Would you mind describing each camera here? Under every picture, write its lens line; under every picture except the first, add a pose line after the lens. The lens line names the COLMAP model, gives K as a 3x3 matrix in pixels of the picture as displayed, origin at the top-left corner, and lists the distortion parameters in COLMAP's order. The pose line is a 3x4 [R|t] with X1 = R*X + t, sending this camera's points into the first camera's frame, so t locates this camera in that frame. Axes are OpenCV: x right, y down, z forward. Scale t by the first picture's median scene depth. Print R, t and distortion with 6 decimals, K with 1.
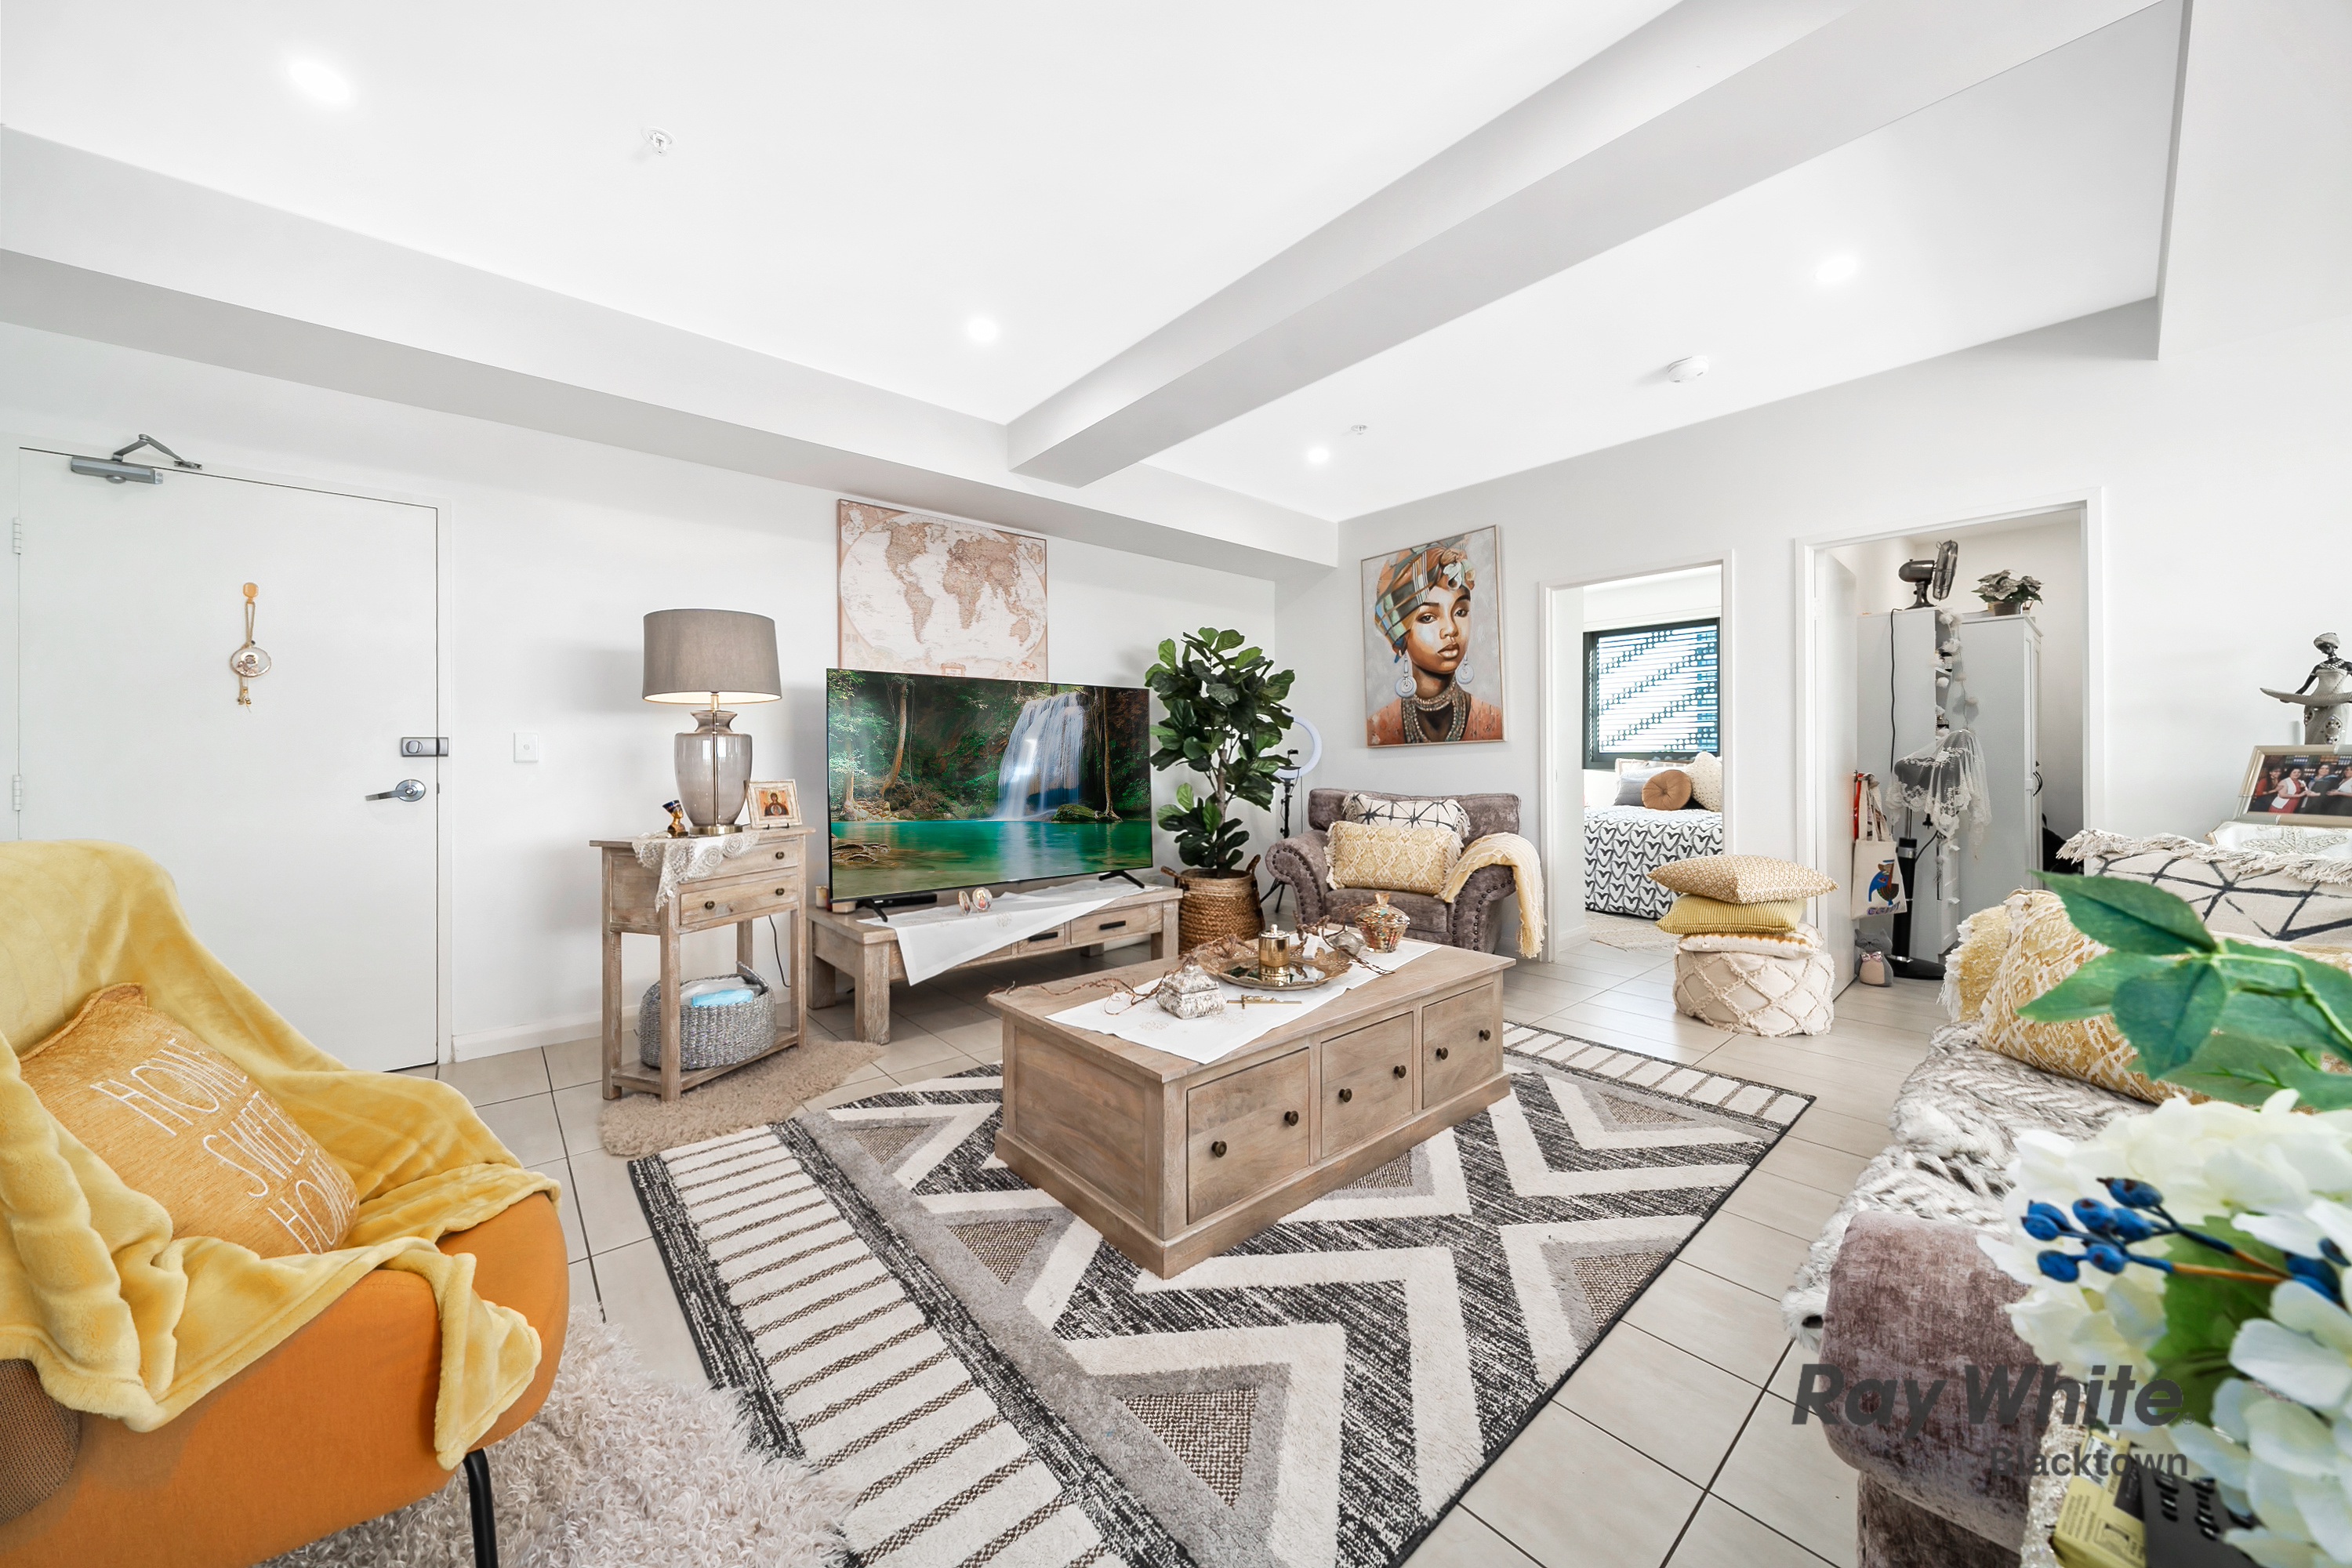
lens RADIAL K [[816.8, 0, 1173.7], [0, 816.8, 765.4], [0, 0, 1]] dist [-0.000087, -0.000085]
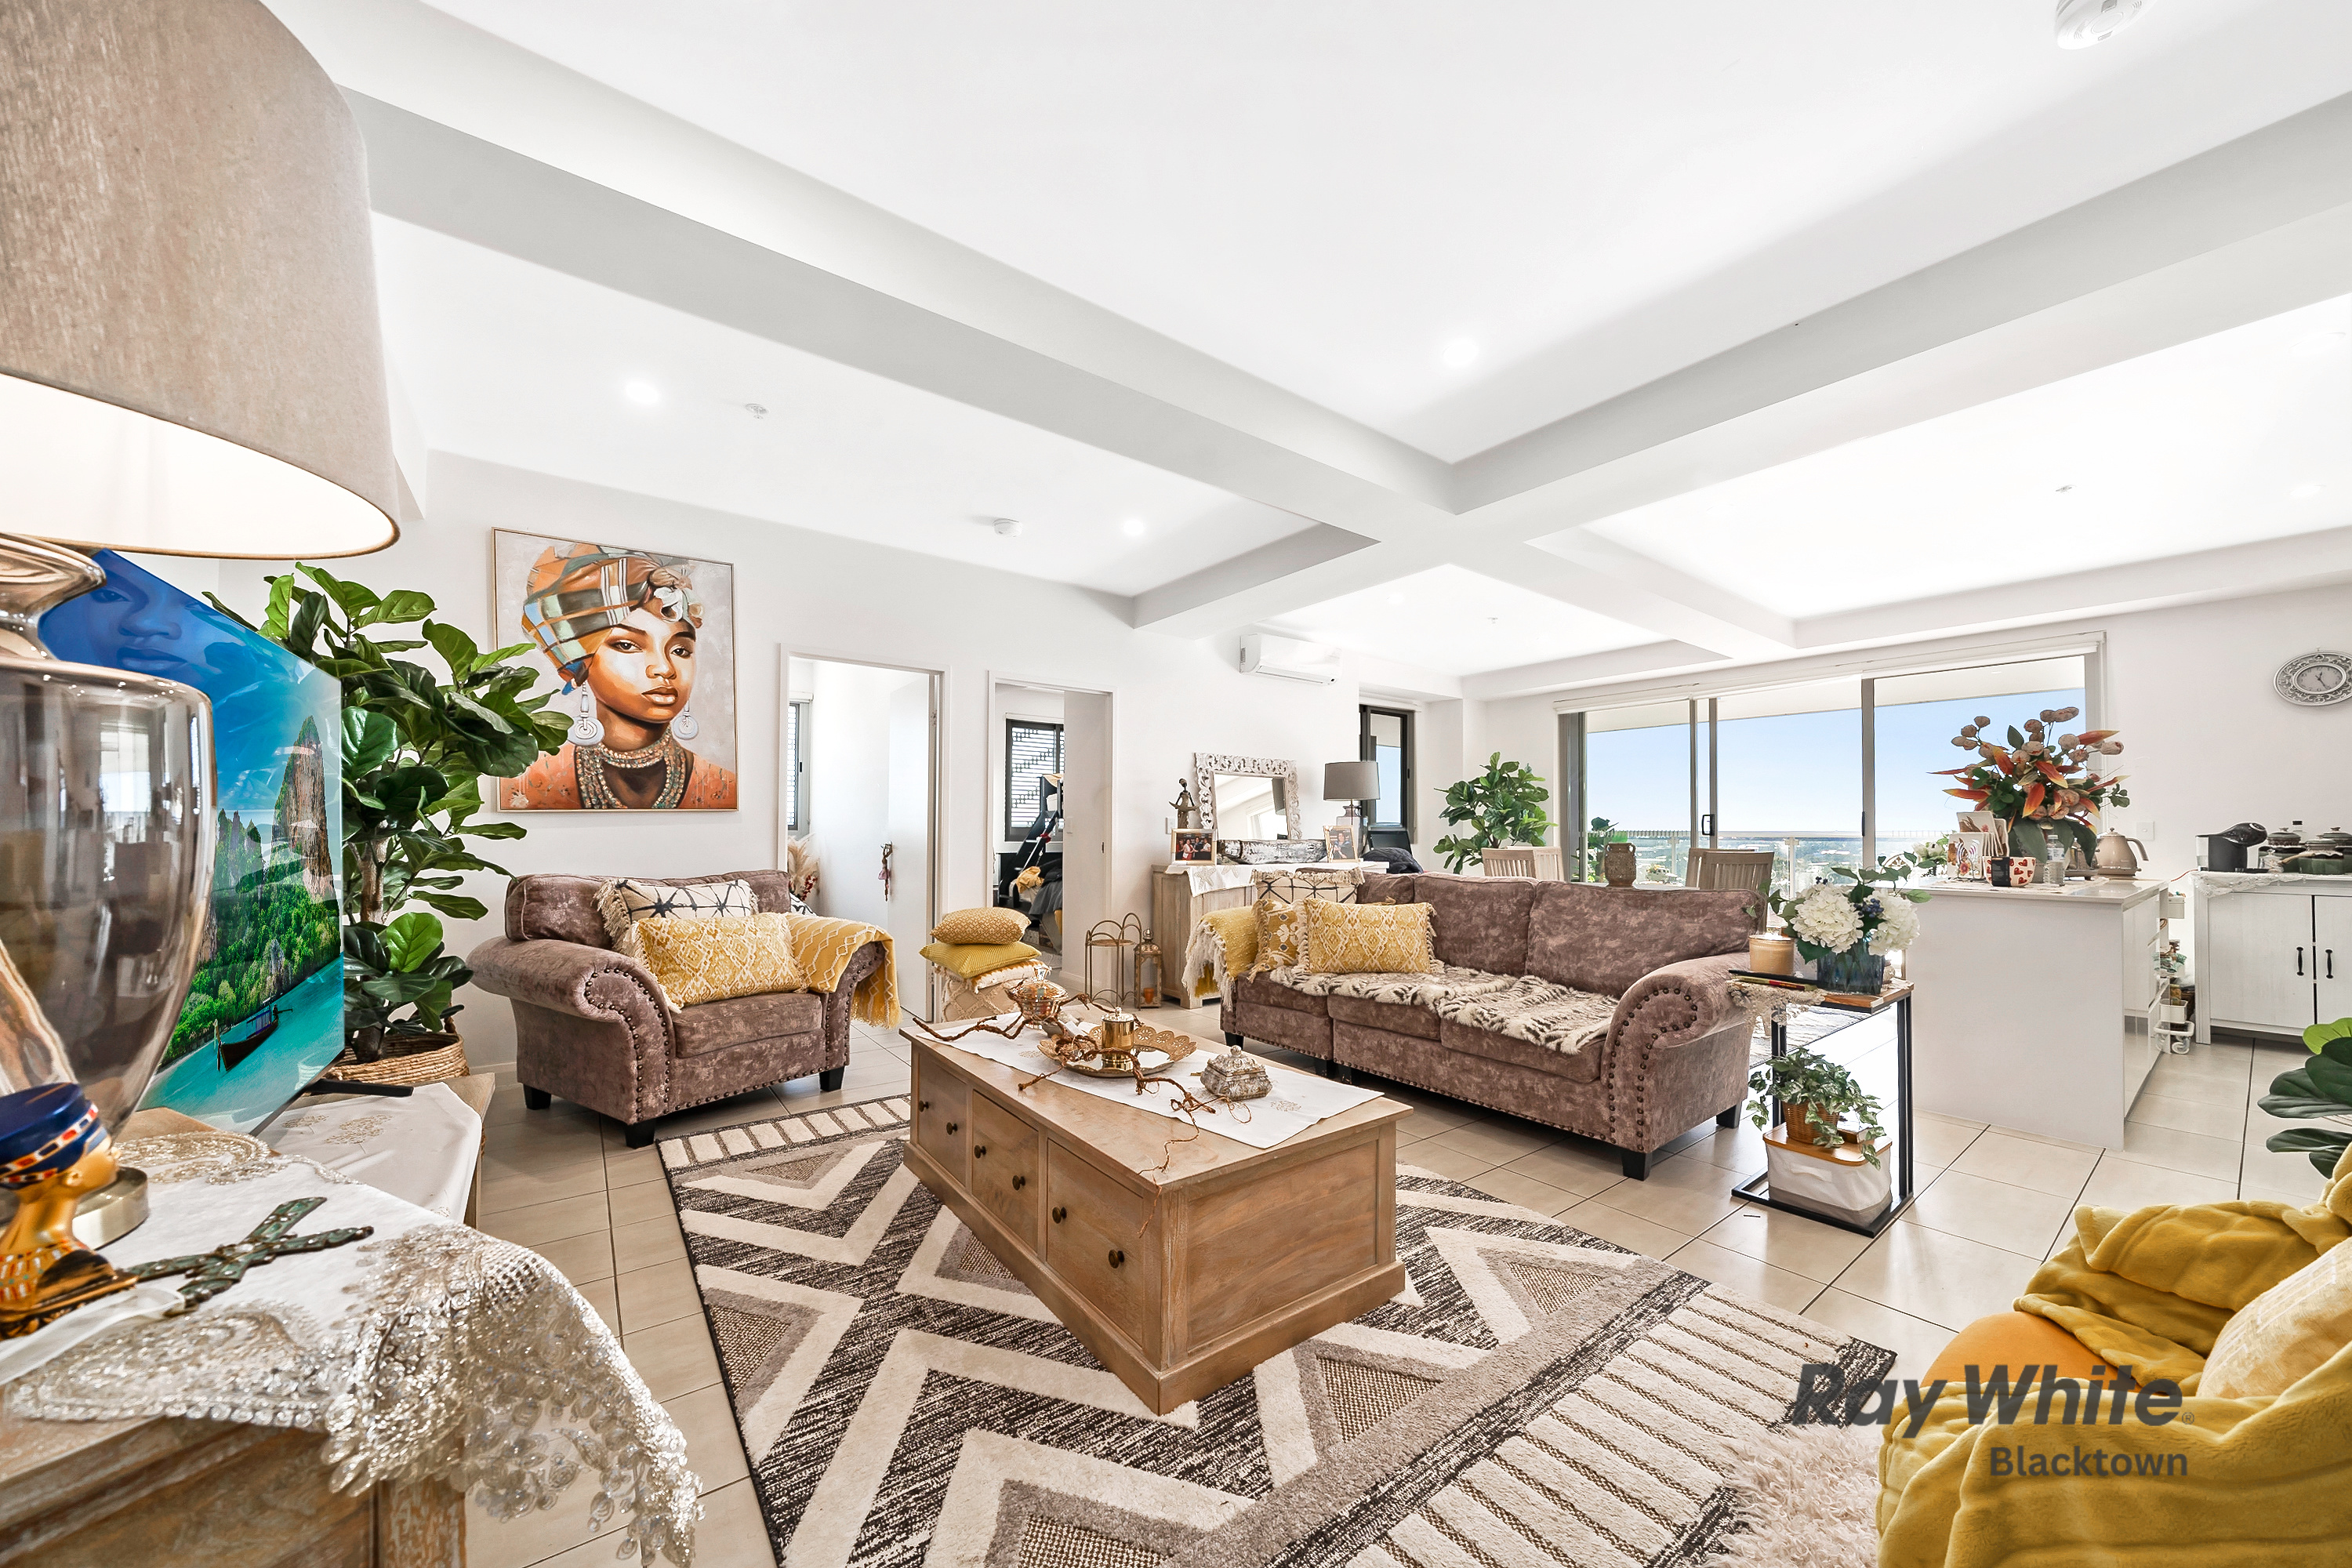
lens RADIAL K [[816.8, 0, 1189.3], [0, 816.8, 822.3], [0, 0, 1]] dist [-0.000087, -0.000085]
pose [[0.070620, 0.013728, 0.997409, -0.517623], [-0.001571, 0.999906, -0.013651, -0.007256], [-0.997502, -0.000603, 0.070635, 0.528065]]
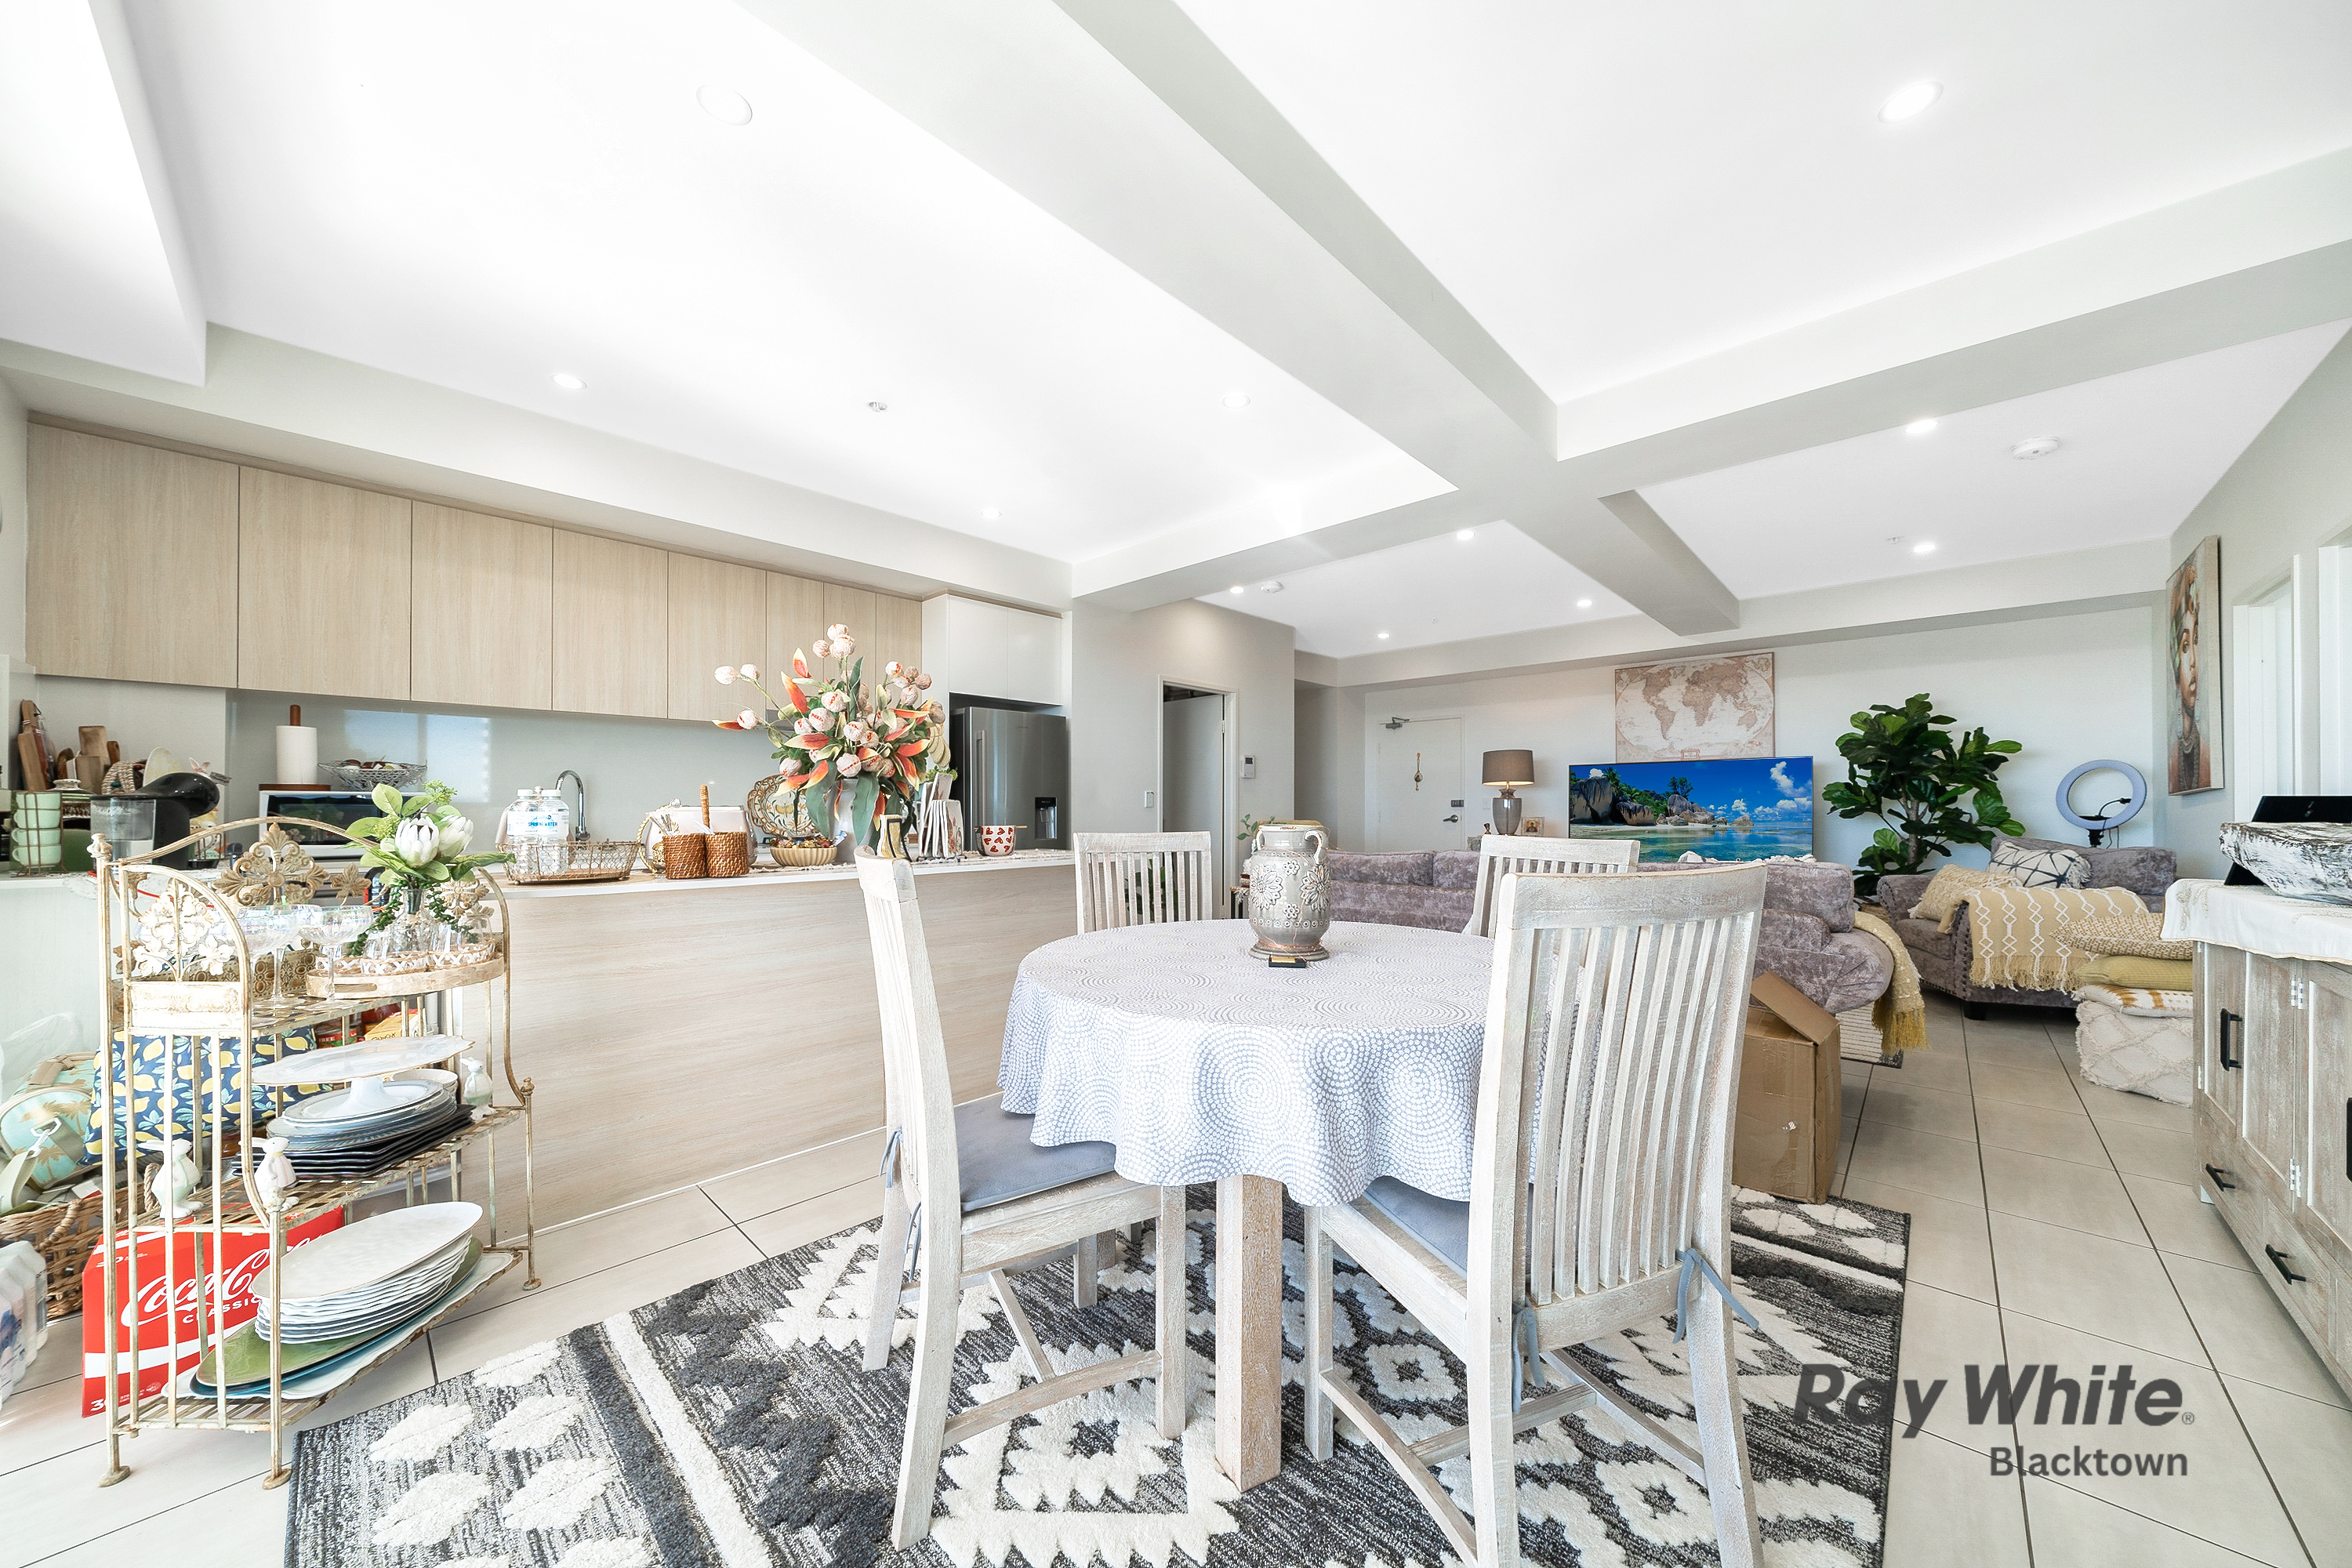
lens RADIAL K [[816.8, 0, 1173.7], [0, 816.8, 802.7], [0, 0, 1]] dist [-0.000087, -0.000085]
pose [[0.101429, 0.001907, -0.994841, 0.849678], [-0.006157, 0.999980, 0.001289, -0.010053], [0.994824, 0.005995, 0.101438, -0.123769]]
